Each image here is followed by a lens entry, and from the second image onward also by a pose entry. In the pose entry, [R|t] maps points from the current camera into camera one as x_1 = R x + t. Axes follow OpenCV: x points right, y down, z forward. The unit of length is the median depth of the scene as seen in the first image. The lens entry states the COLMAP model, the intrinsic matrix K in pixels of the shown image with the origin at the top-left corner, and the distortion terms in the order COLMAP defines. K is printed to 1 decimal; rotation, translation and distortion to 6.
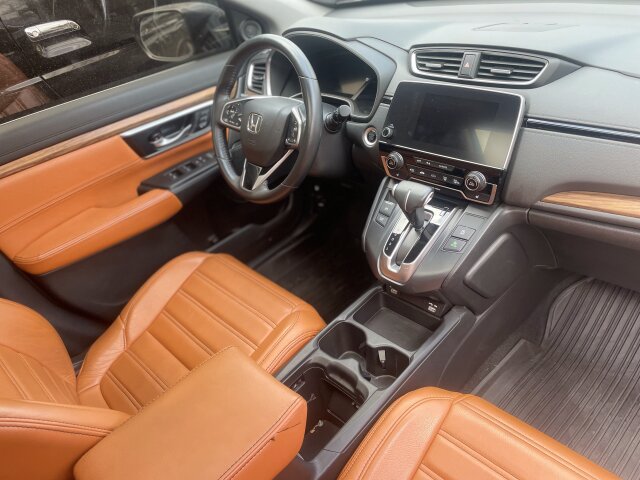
lens RADIAL K [[477.5, 0, 323.4], [0, 477.5, 239.0], [0, 0, 1]] dist [0.007461, 0.002373]
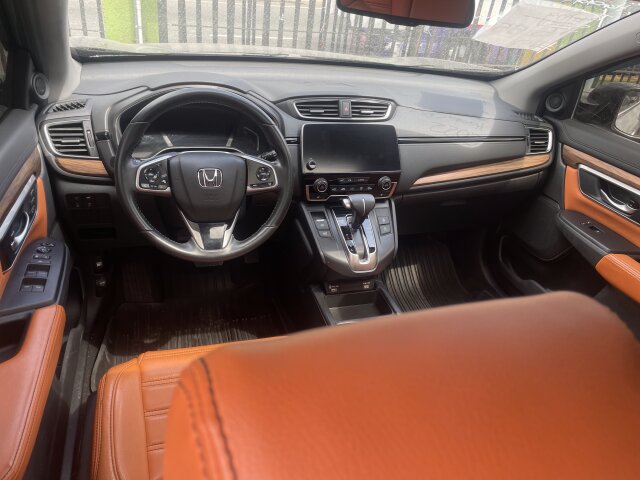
lens RADIAL K [[482.4, 0, 320.0], [0, 482.4, 240.0], [0, 0, 1]] dist [0.014156, -0.025935]
pose [[0.441239, -0.268591, 0.856252, -1.040745], [0.352405, 0.929369, 0.109928, -0.183502], [-0.825299, 0.253243, 0.504727, 0.429808]]
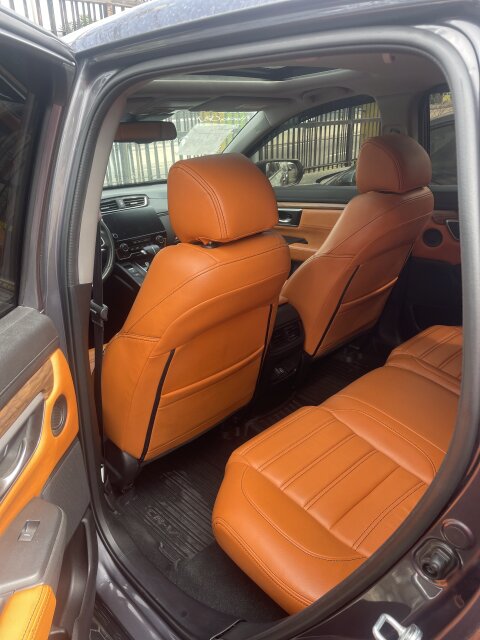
lens RADIAL K [[482.4, 0, 240.0], [0, 482.4, 320.0], [0, 0, 1]] dist [0.014156, -0.025935]
pose [[0.008698, -0.206586, 0.978390, -2.076407], [0.612724, 0.774331, 0.158052, 0.057479], [-0.790249, 0.598108, 0.133315, 0.558966]]
